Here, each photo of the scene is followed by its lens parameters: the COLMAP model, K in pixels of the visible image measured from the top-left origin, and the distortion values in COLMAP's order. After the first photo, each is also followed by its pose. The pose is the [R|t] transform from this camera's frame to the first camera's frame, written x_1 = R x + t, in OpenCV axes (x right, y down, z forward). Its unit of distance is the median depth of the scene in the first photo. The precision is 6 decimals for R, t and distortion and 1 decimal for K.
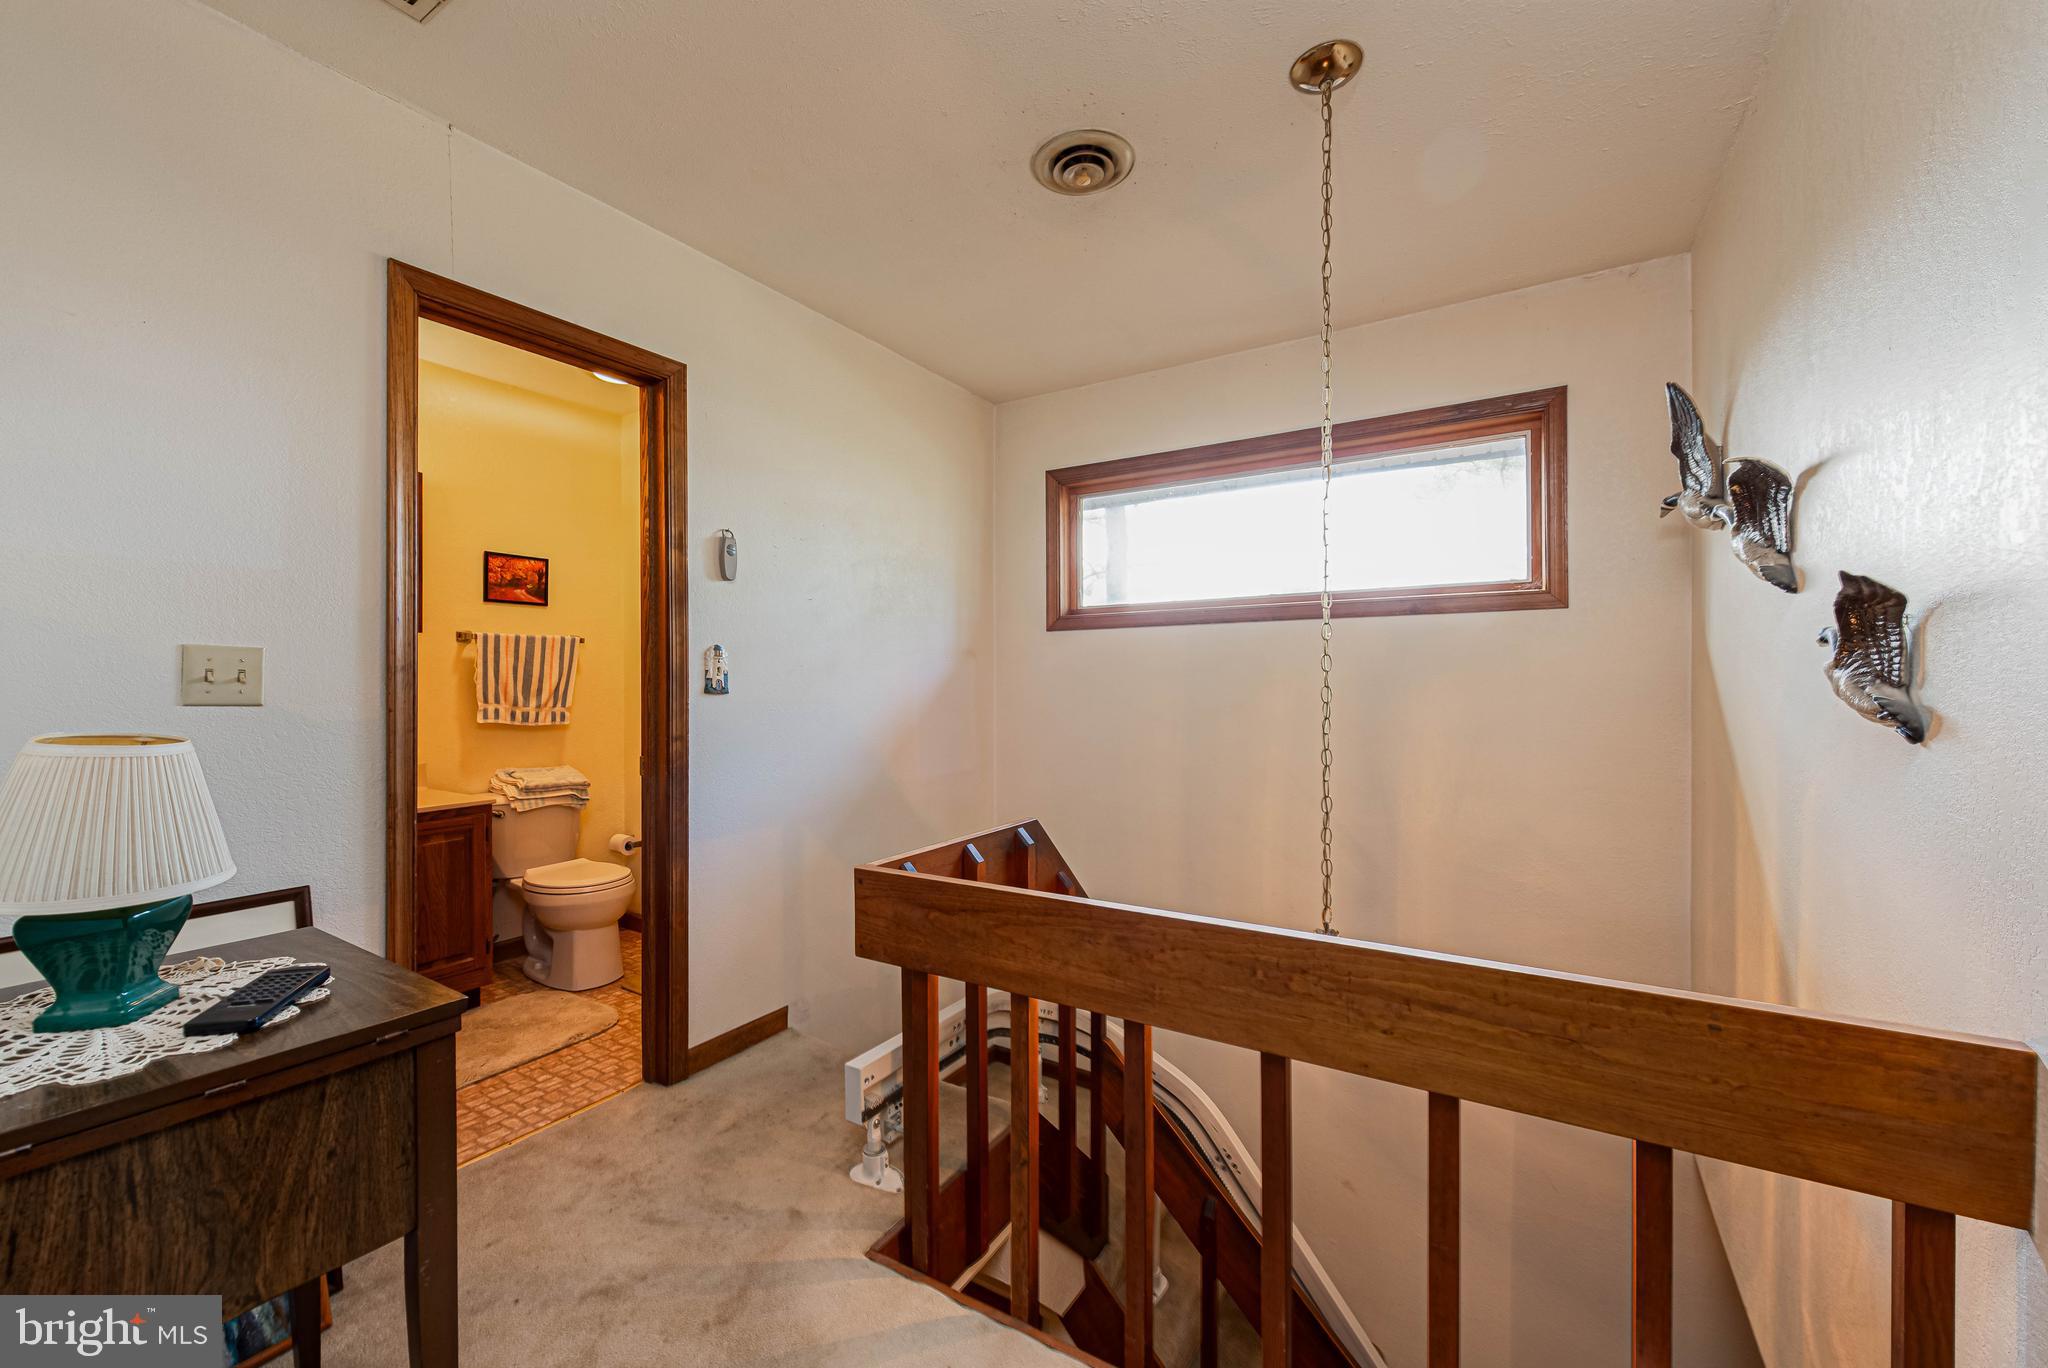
lens RADIAL K [[821.3, 0, 994.5], [0, 821.3, 681.7], [0, 0, 1]] dist [0.004192, -0.001259]
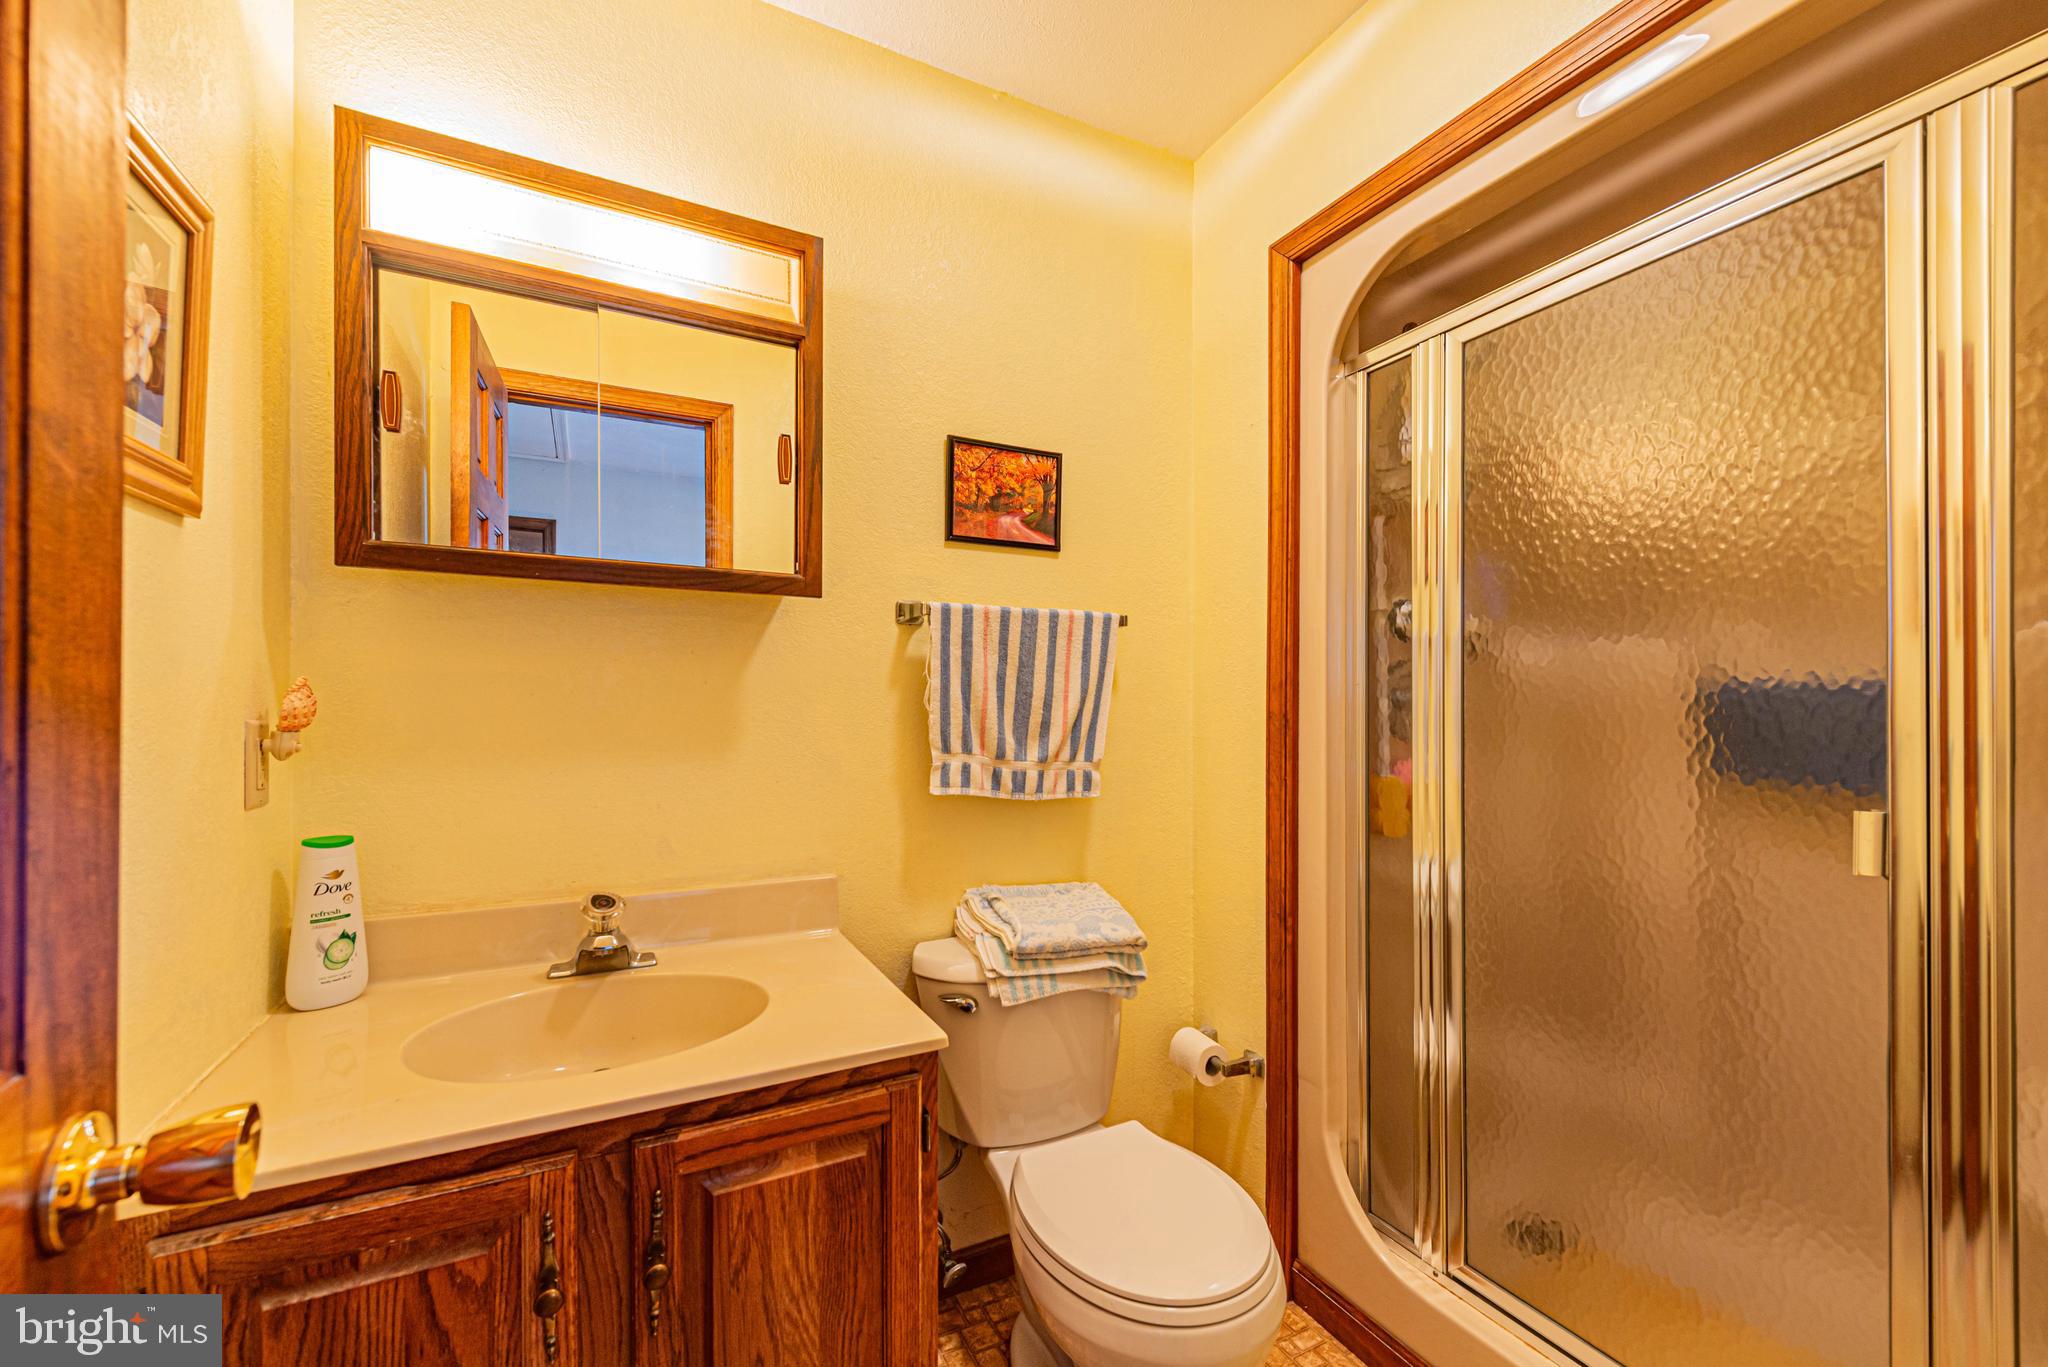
lens RADIAL K [[821.3, 0, 1027.4], [0, 821.3, 694.1], [0, 0, 1]] dist [0.004192, -0.001259]
pose [[0.873877, -0.001347, -0.486145, -0.341712], [-0.004897, 0.999921, -0.011573, -0.002124], [0.486123, 0.012494, 0.873801, 0.597912]]
